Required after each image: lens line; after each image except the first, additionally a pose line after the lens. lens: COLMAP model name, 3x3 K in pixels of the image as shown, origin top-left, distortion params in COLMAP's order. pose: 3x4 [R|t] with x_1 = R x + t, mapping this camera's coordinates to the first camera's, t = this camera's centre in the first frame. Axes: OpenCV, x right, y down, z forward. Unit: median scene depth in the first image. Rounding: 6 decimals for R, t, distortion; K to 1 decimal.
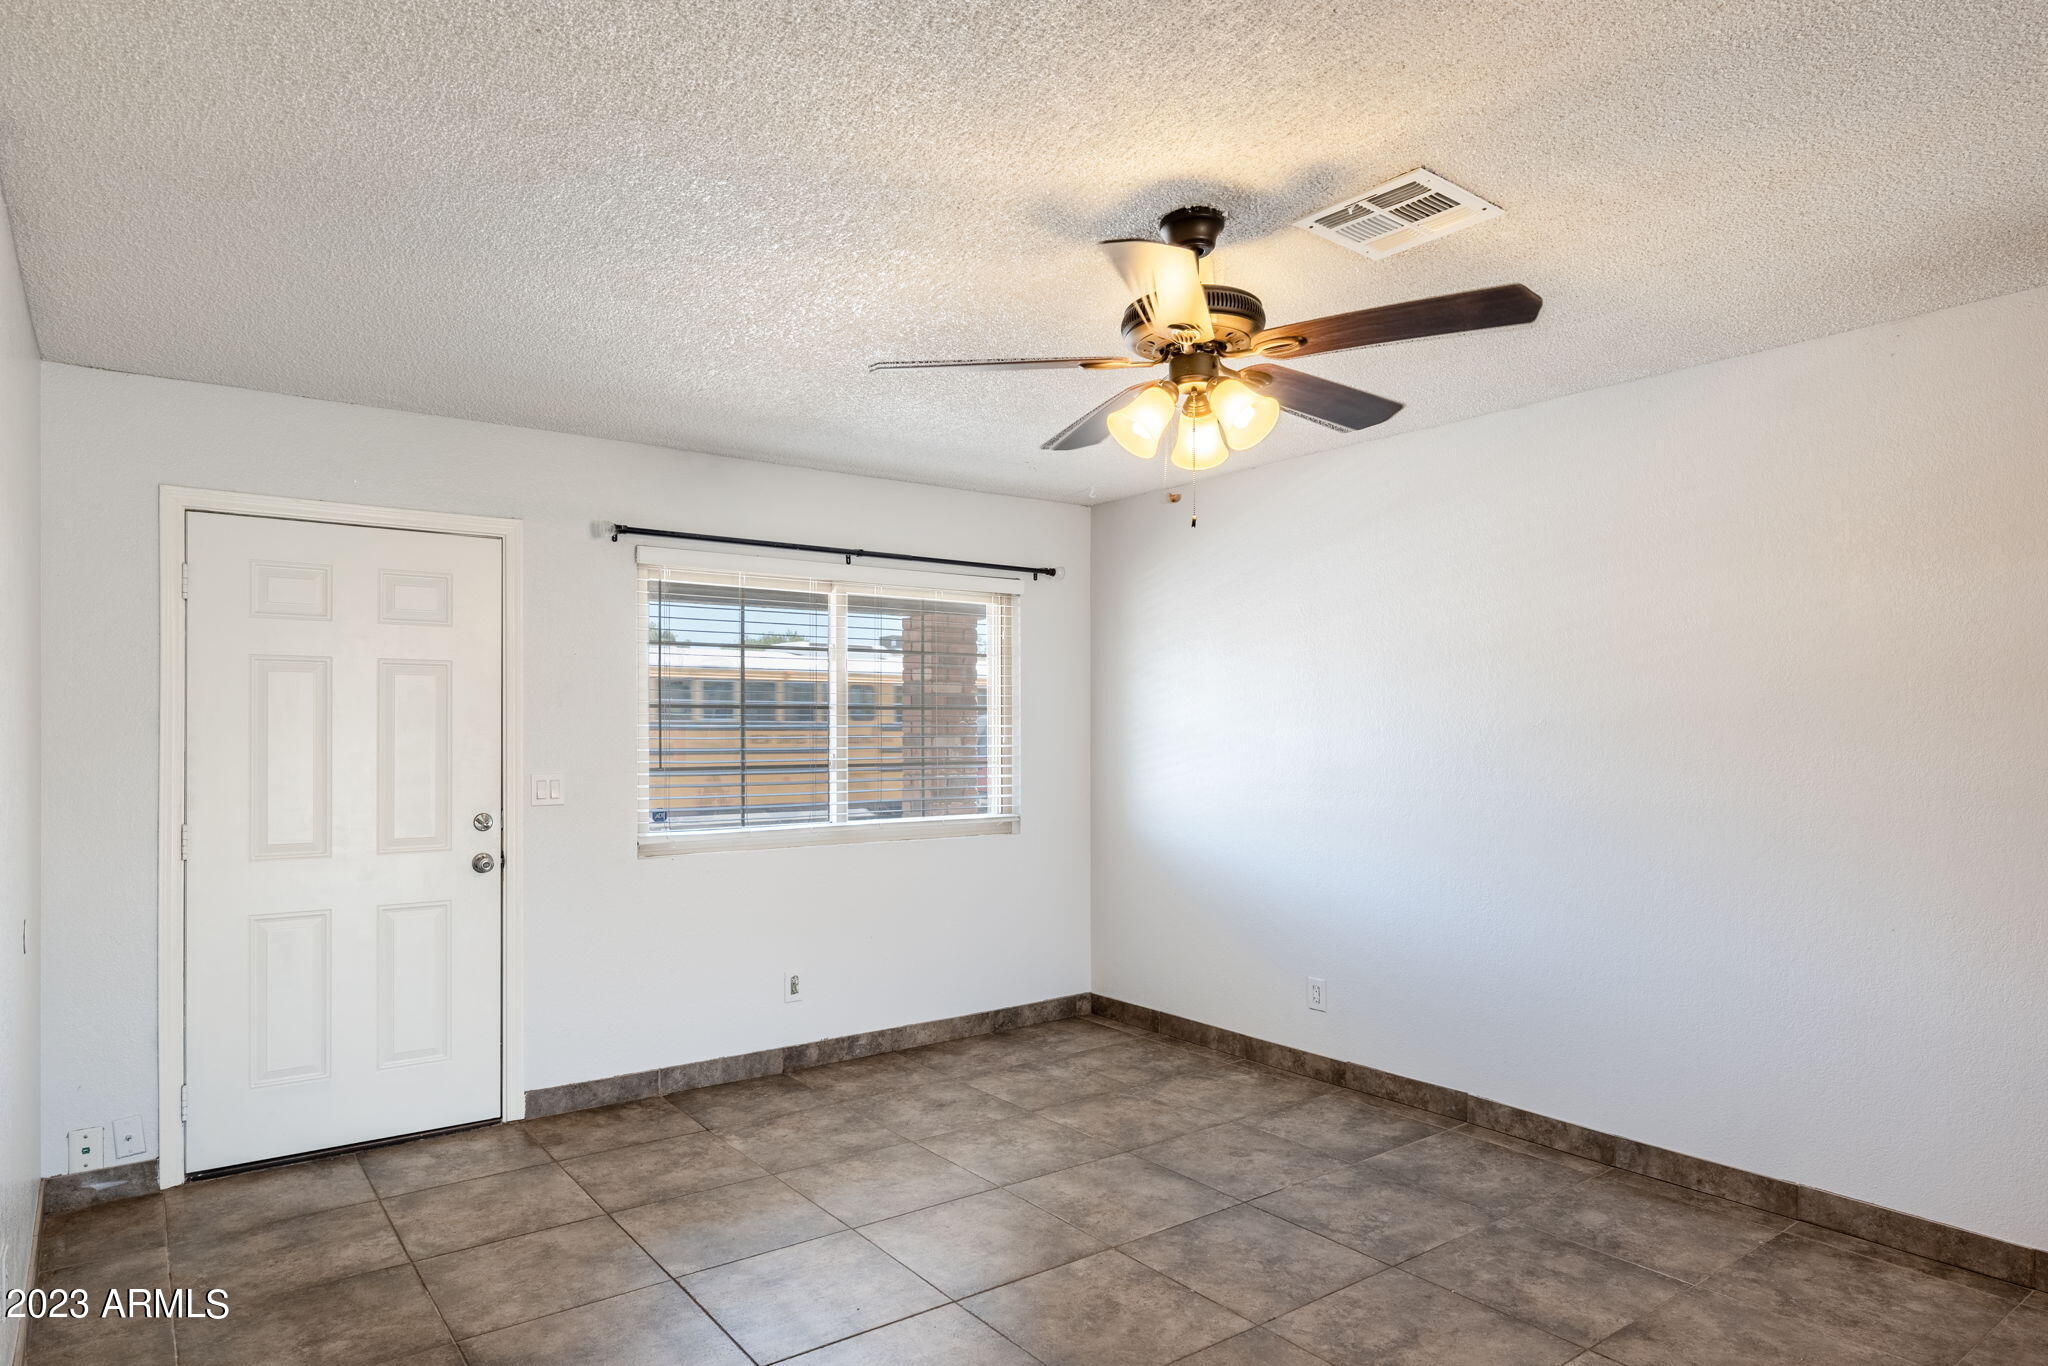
lens RADIAL K [[1179.2, 0, 992.2], [0, 1179.2, 717.7], [0, 0, 1]] dist [0.001451, -0.002171]
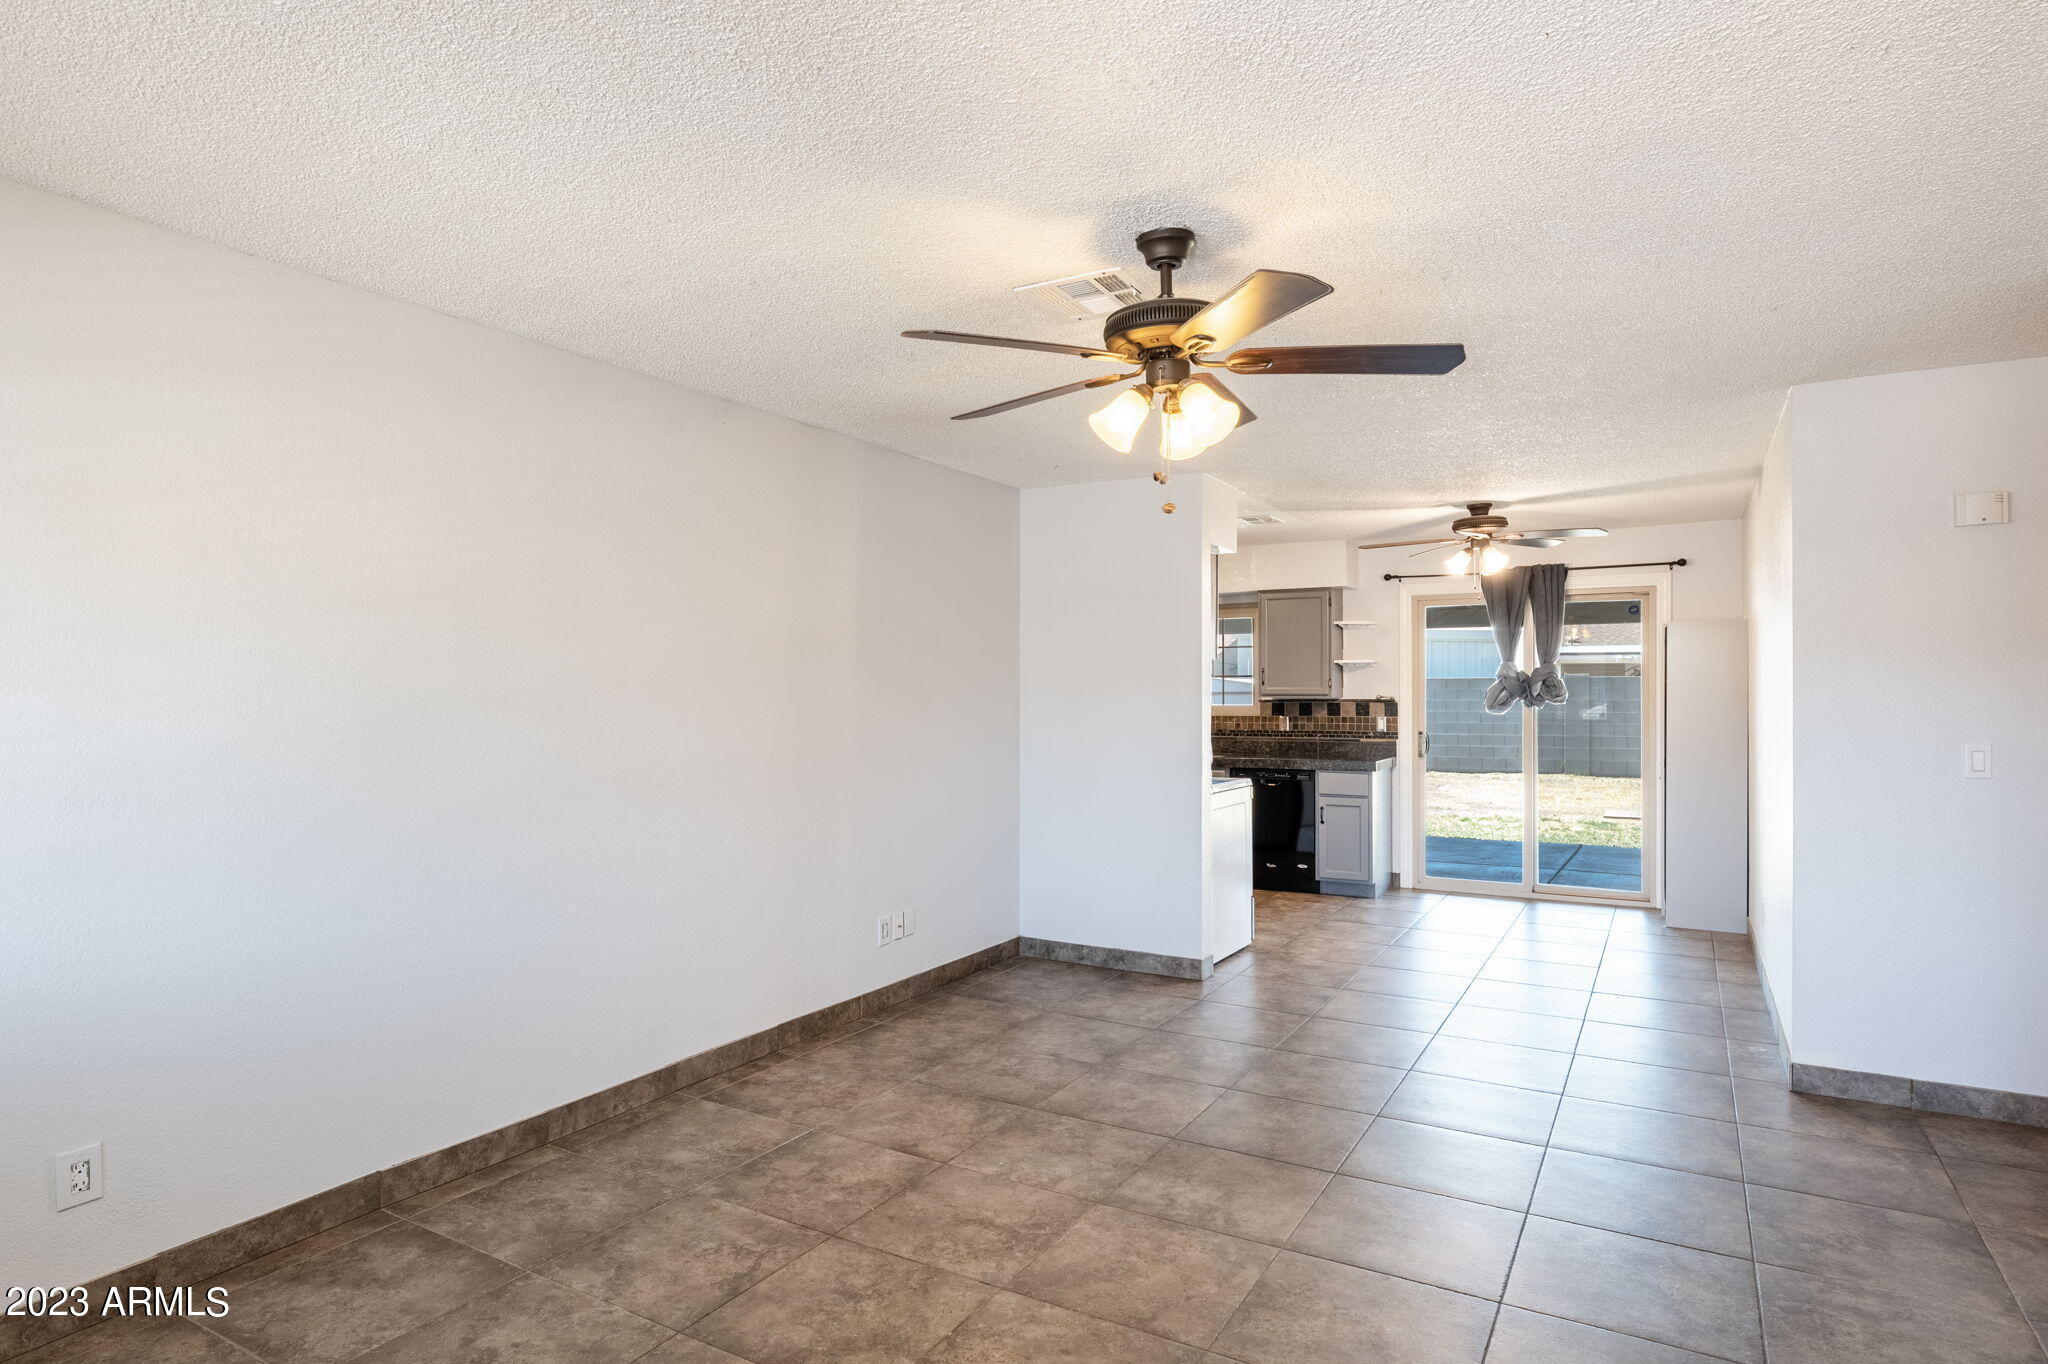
lens RADIAL K [[1107.6, 0, 1035.5], [0, 1107.6, 685.0], [0, 0, 1]] dist [-0.001638, -0.000351]
pose [[-0.394745, 0.006941, 0.918764, -0.564388], [-0.003125, 0.999956, -0.008897, 0.005279], [-0.918785, -0.006383, -0.394706, 1.152587]]
